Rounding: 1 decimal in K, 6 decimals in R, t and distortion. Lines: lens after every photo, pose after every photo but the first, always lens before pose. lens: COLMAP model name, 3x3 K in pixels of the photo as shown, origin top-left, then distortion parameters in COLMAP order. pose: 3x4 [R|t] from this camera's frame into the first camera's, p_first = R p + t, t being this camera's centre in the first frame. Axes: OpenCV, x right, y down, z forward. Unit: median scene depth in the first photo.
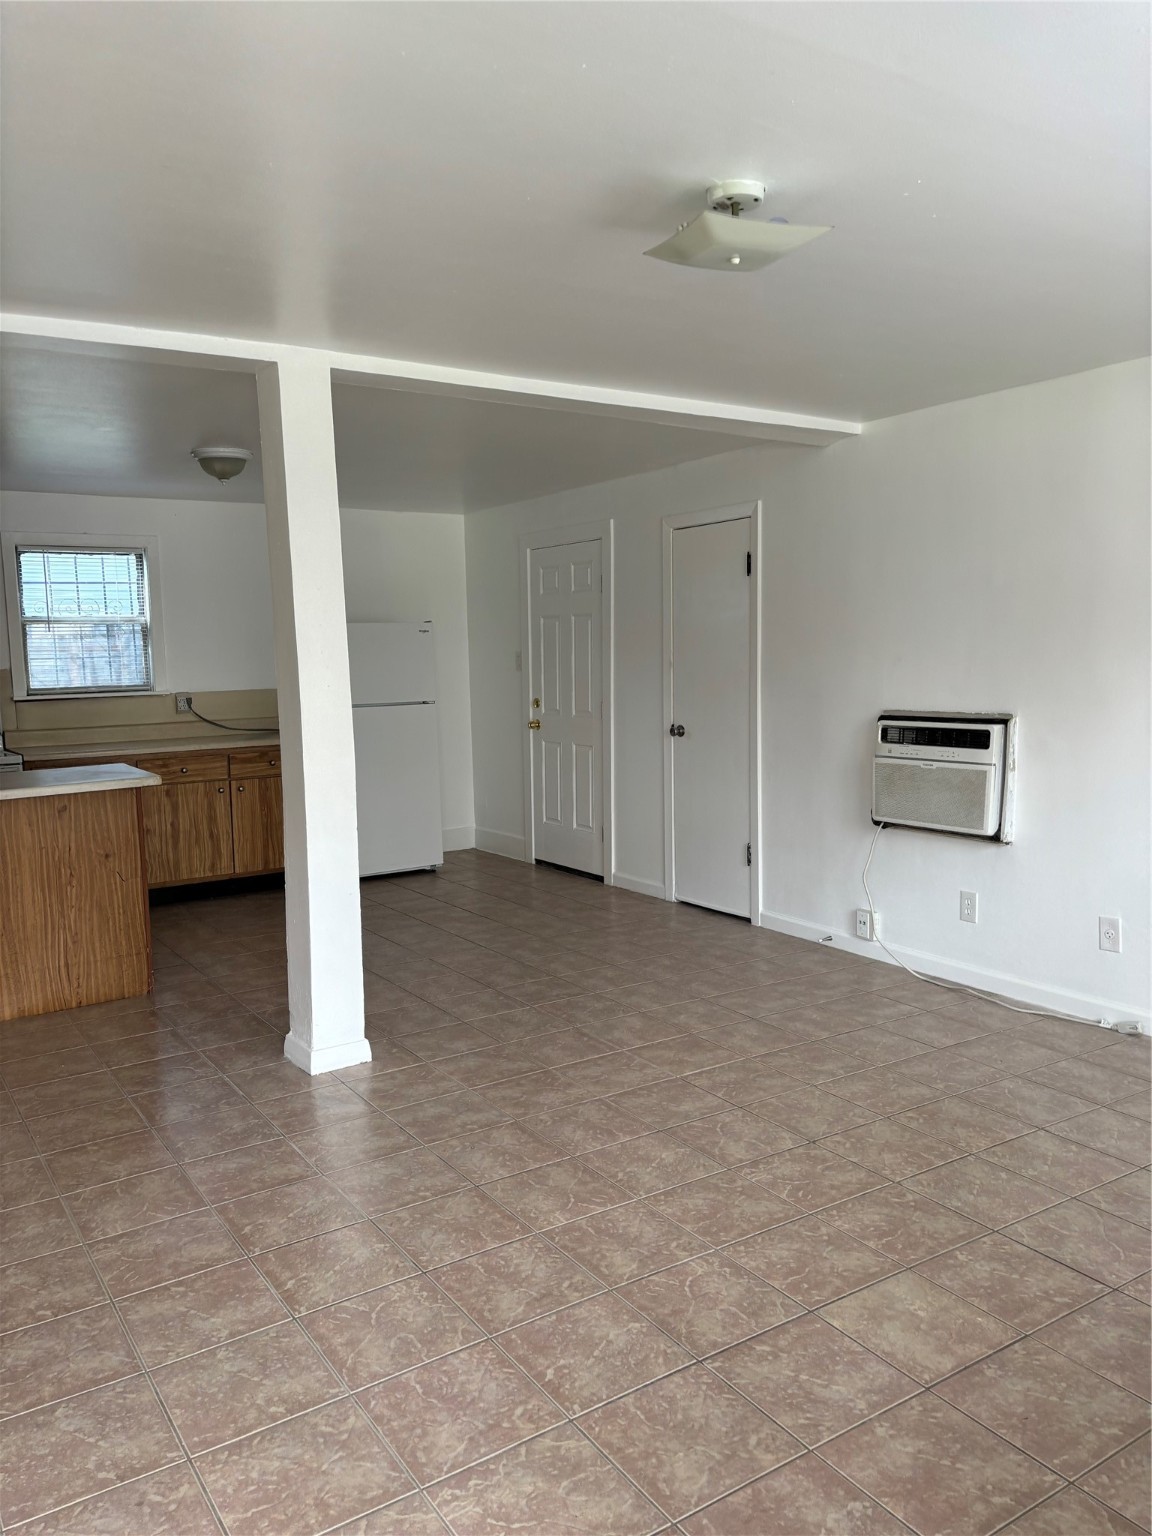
lens RADIAL K [[1159.2, 0, 556.3], [0, 1159.2, 767.5], [0, 0, 1]] dist [0.054092, -0.059010]
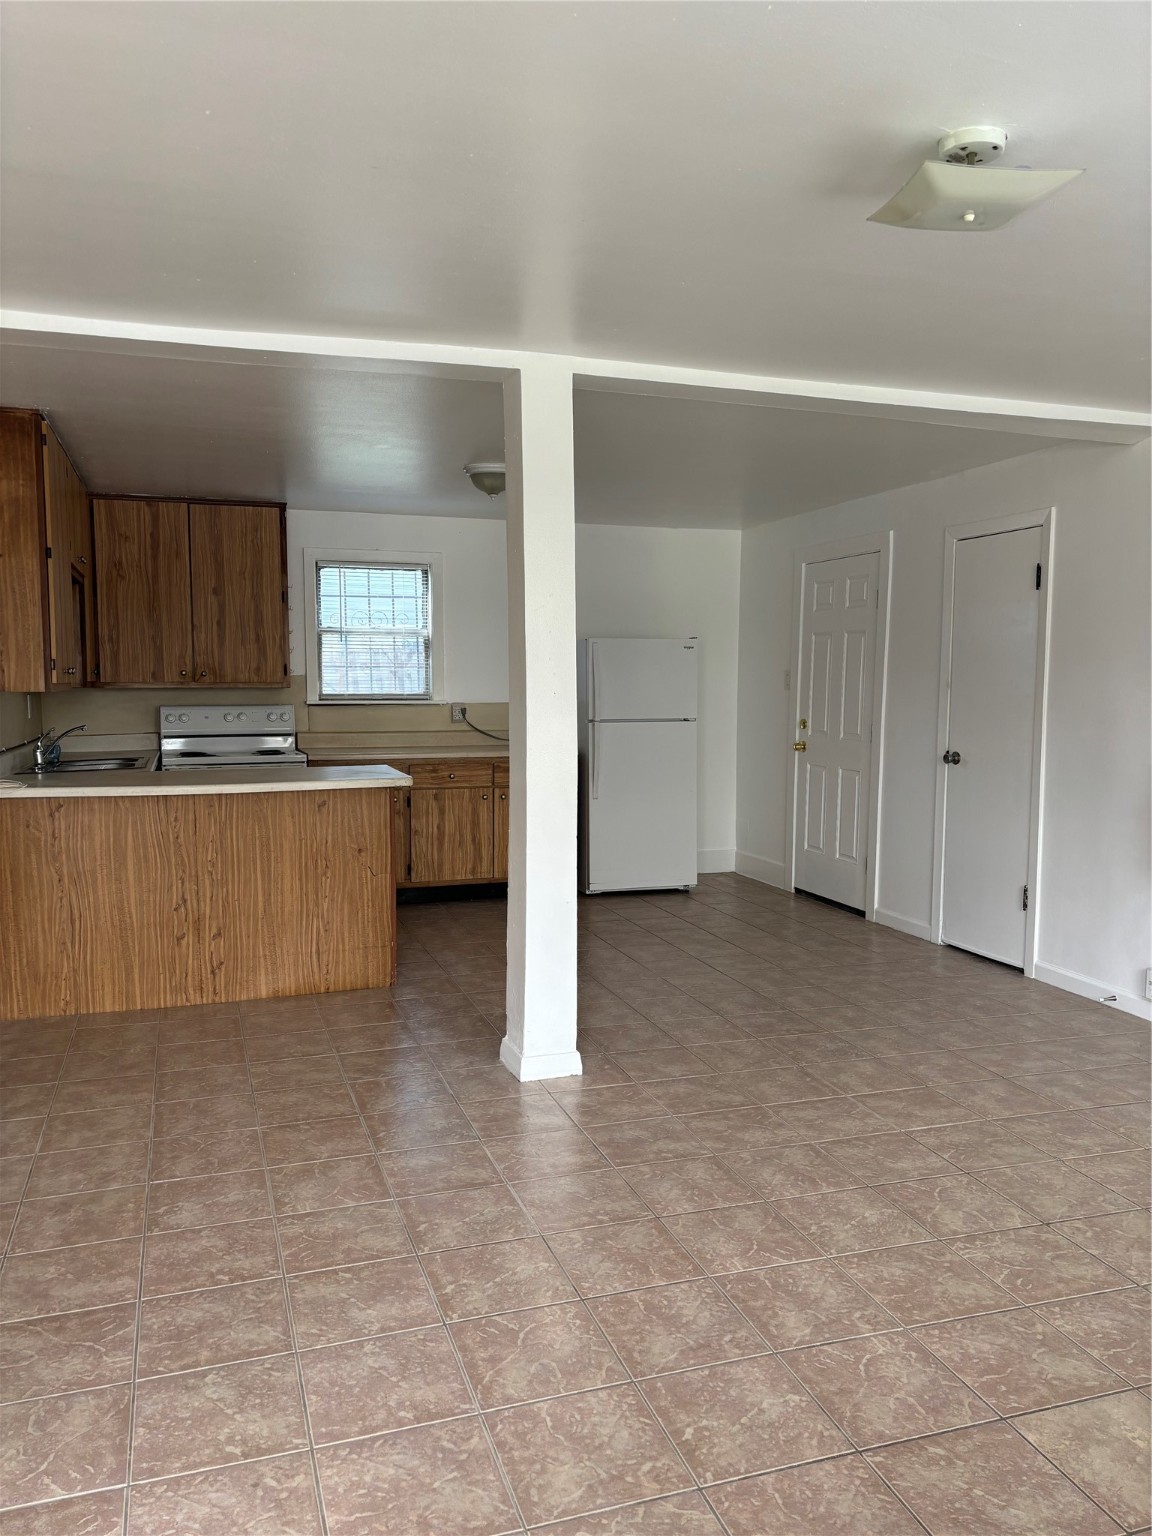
lens RADIAL K [[1159.2, 0, 557.2], [0, 1159.2, 767.1], [0, 0, 1]] dist [0.054092, -0.059010]
pose [[0.965636, 0.045337, -0.255914, 0.062495], [-0.051149, 0.998561, -0.016096, 0.010459], [0.254816, 0.028632, 0.966566, 0.042318]]
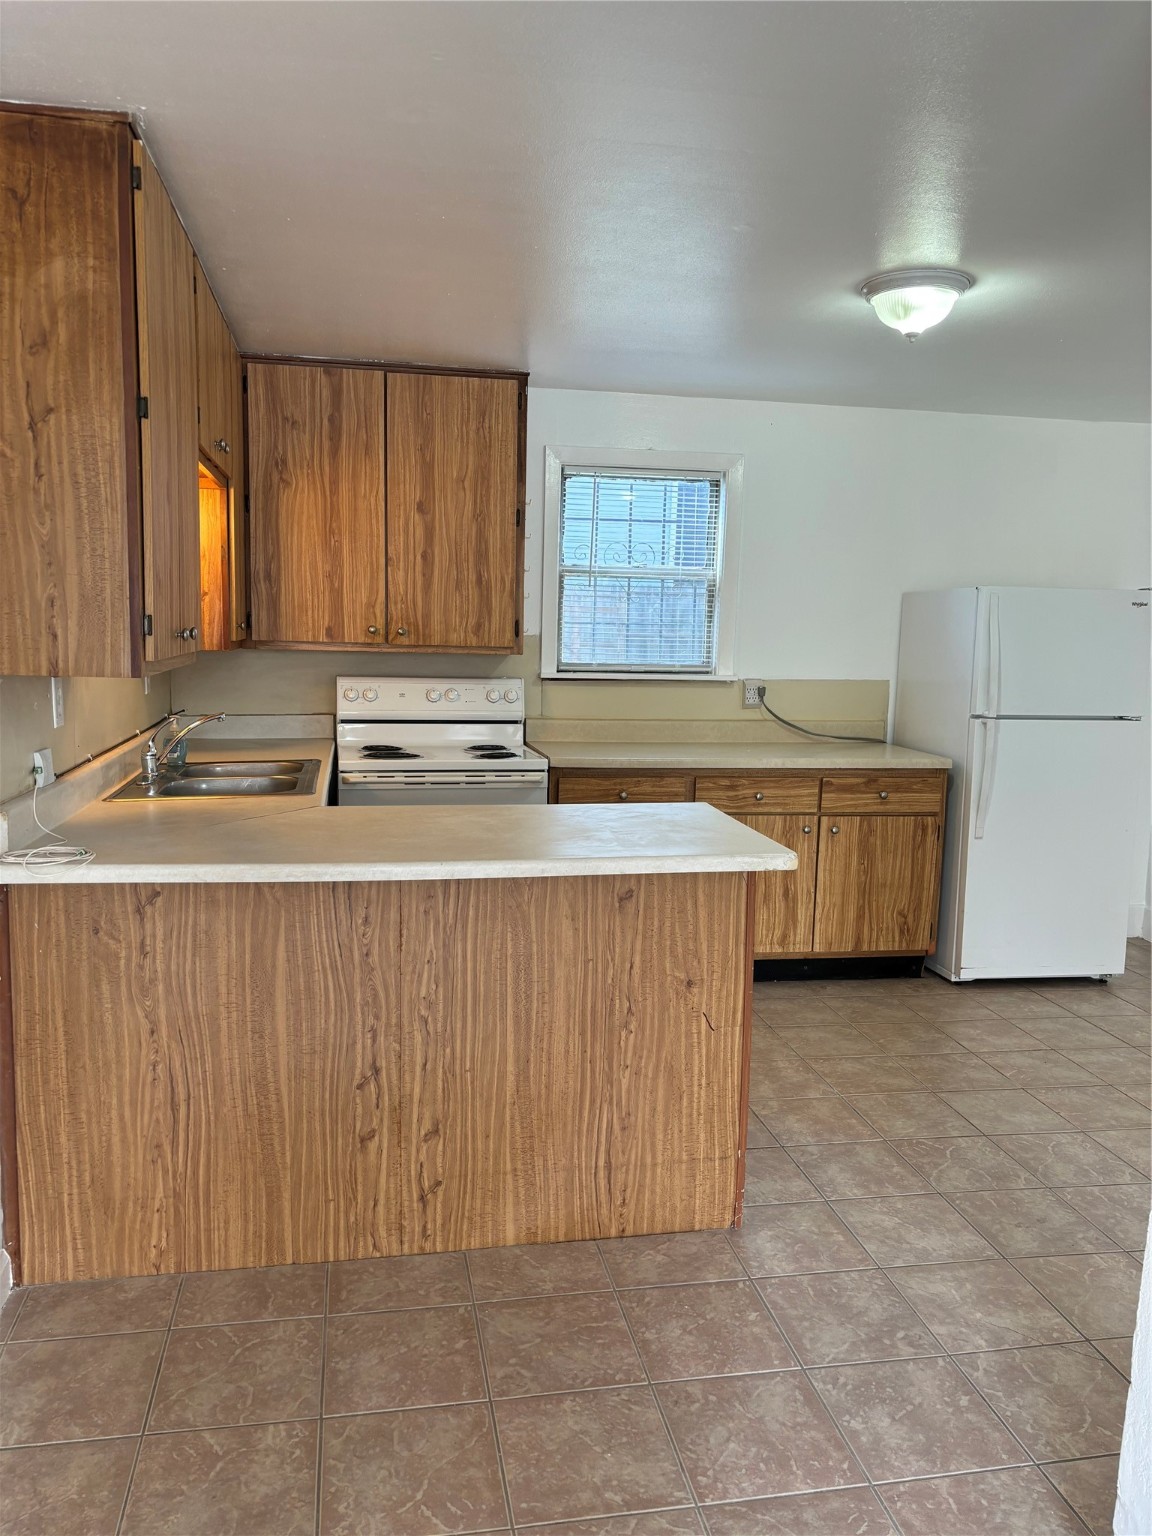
lens RADIAL K [[1159.2, 0, 566.5], [0, 1159.2, 765.1], [0, 0, 1]] dist [0.054092, -0.059010]
pose [[0.923760, 0.097452, -0.370365, -0.299316], [-0.088878, 0.995231, 0.040190, -0.057507], [0.372515, -0.004208, 0.928016, 0.564874]]
